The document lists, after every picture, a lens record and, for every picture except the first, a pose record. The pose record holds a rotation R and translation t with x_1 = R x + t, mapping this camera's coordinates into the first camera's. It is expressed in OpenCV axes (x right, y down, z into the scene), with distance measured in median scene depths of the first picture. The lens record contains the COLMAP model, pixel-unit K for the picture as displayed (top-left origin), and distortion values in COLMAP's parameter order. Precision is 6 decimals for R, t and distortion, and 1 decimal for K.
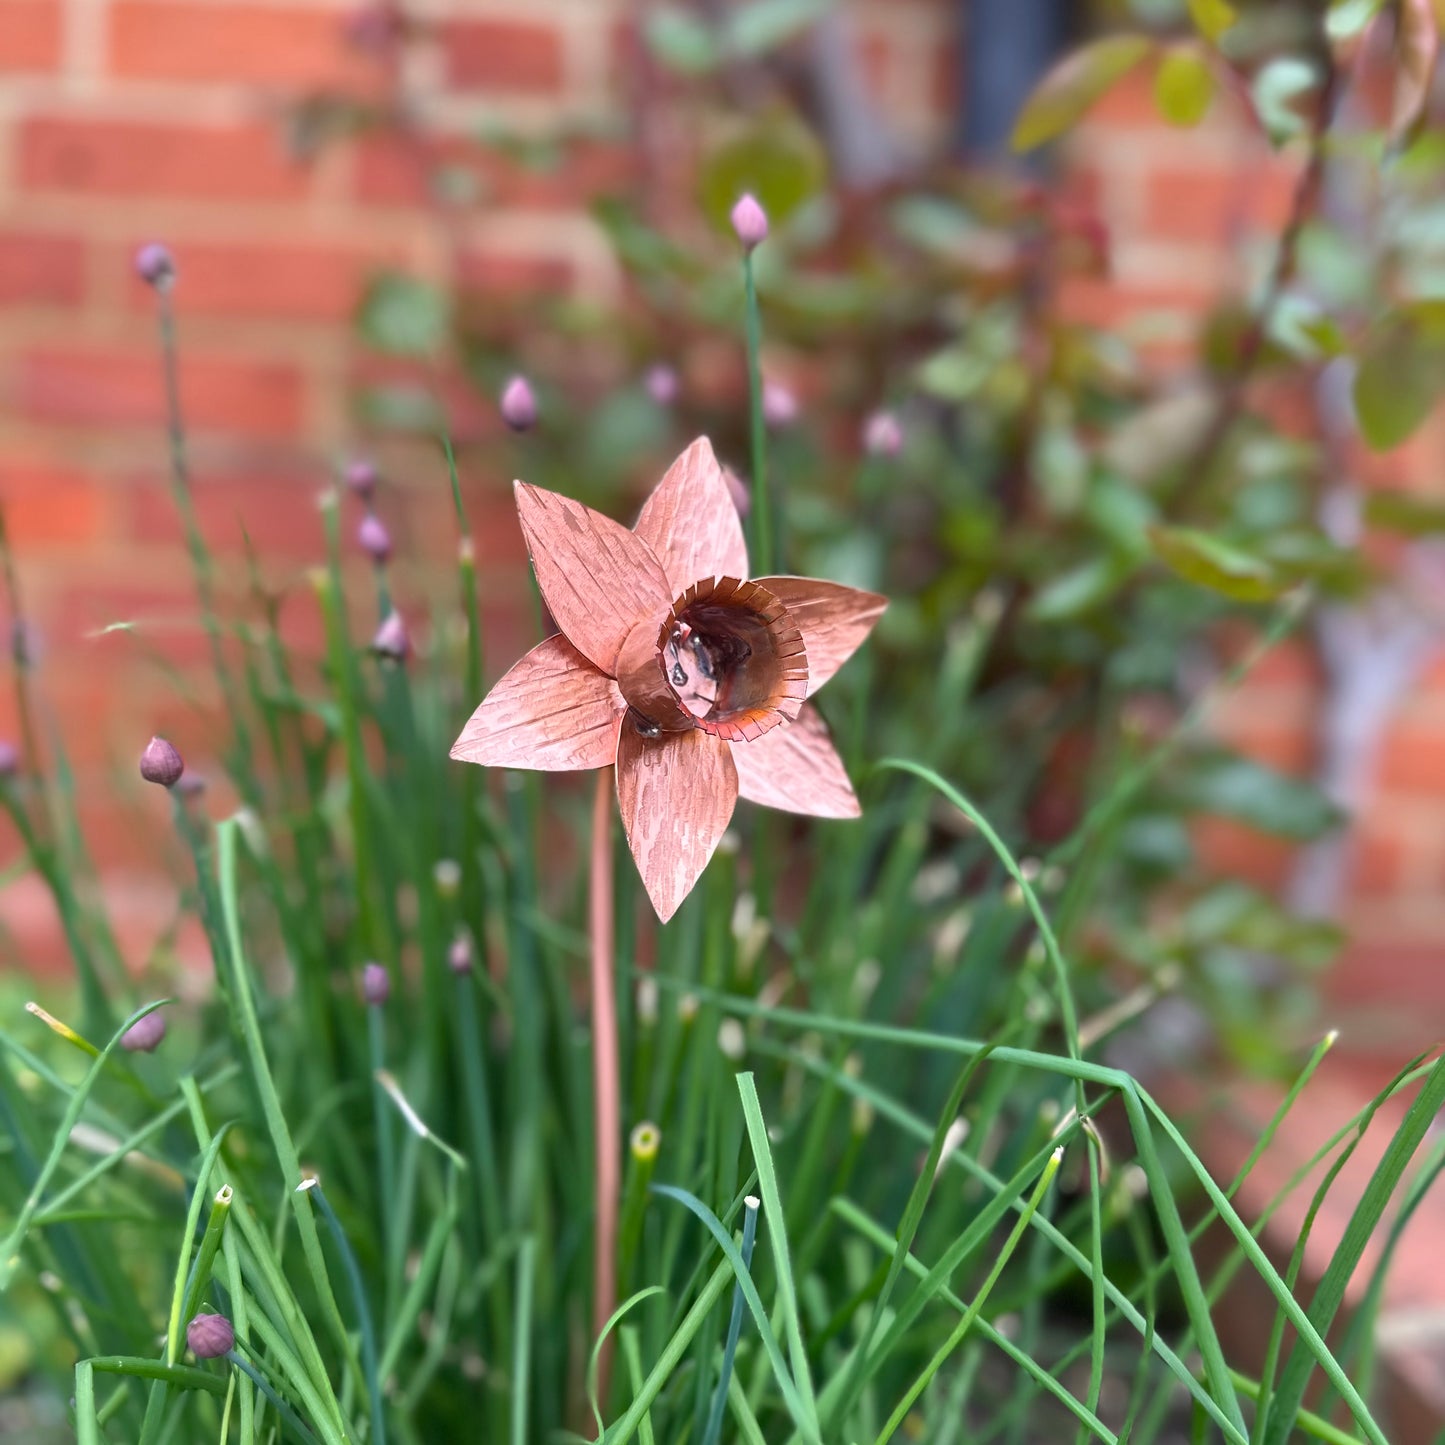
lens RADIAL K [[1315.7, 0, 691.7], [0, 1315.7, 751.1], [0, 0, 1]] dist [0.001890, -0.000004]
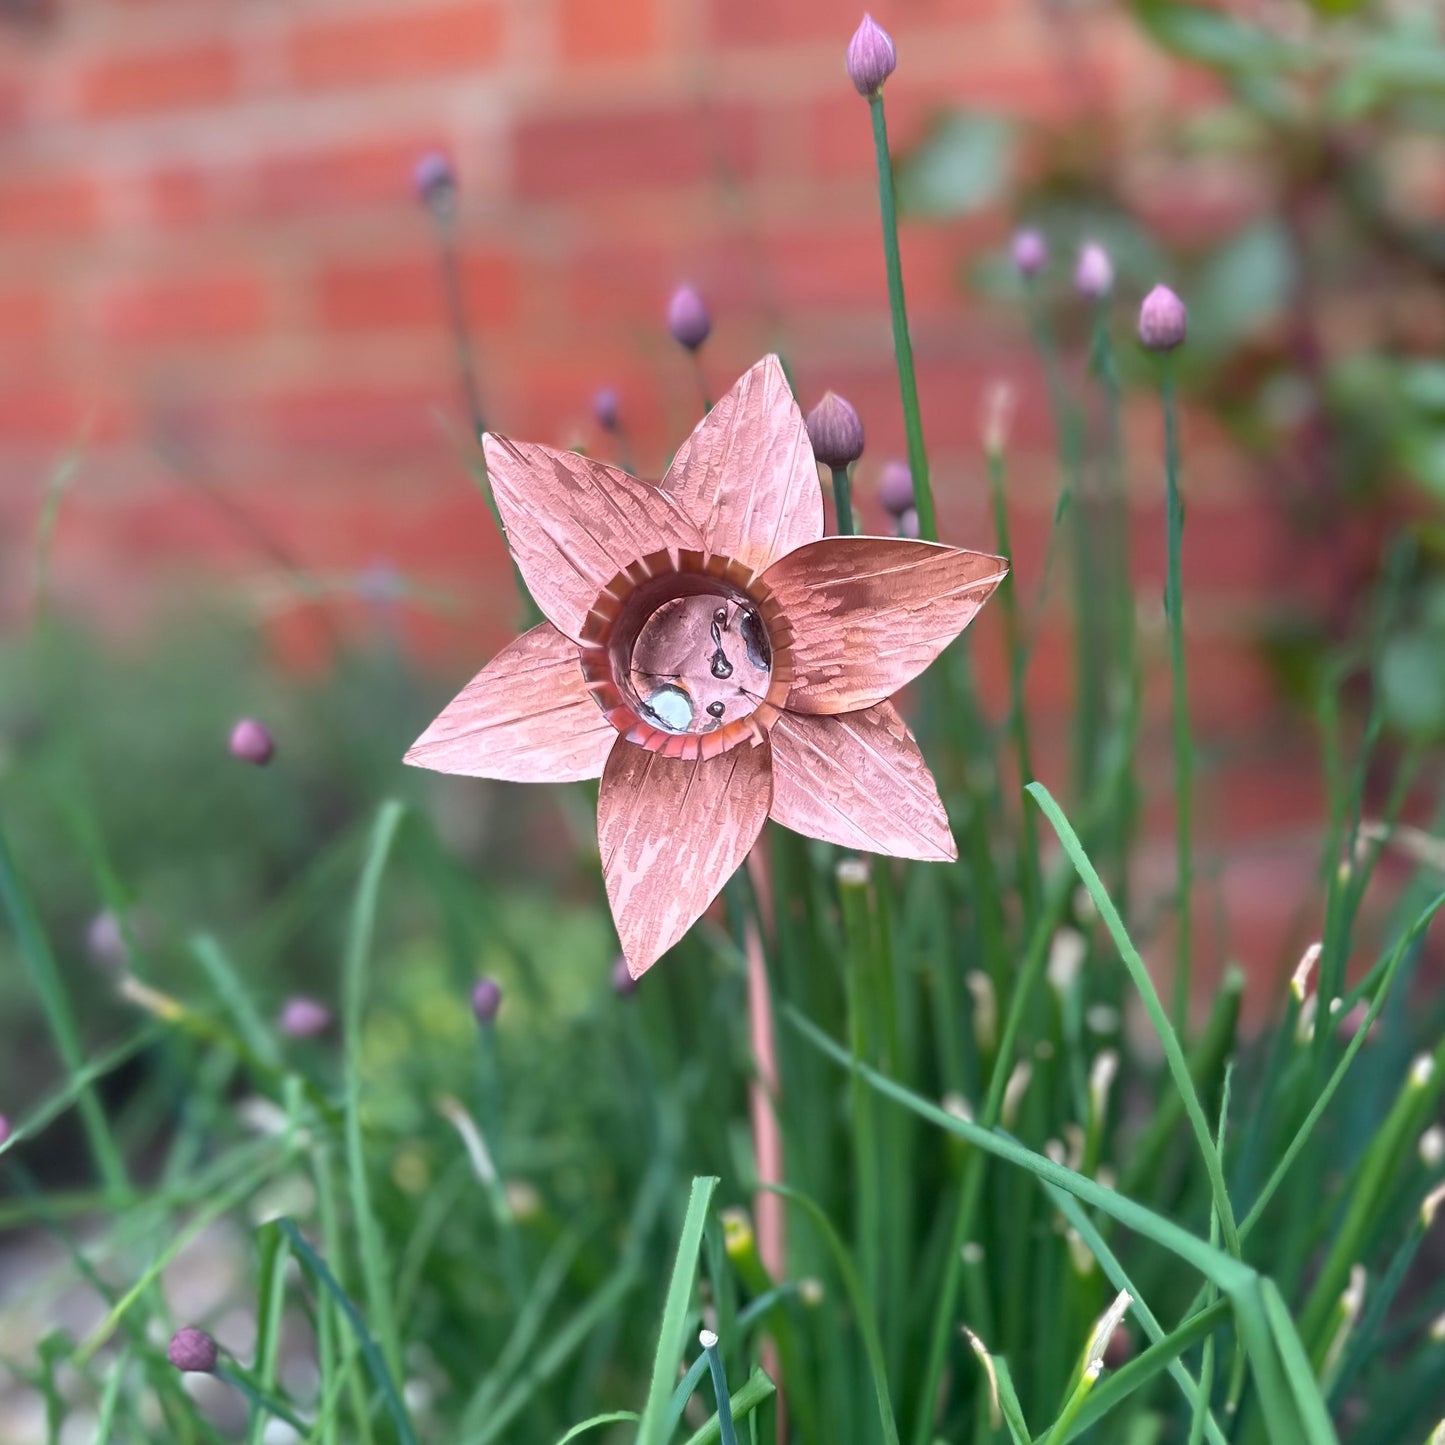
lens RADIAL K [[1608.4, 0, 826.1], [0, 1608.4, 756.4], [0, 0, 1]] dist [0.015398, 0.000740]
pose [[0.878076, 0.052765, -0.475602, 0.502891], [-0.025908, 0.997686, 0.062856, -0.064511], [0.477819, -0.042870, 0.877412, 0.178512]]
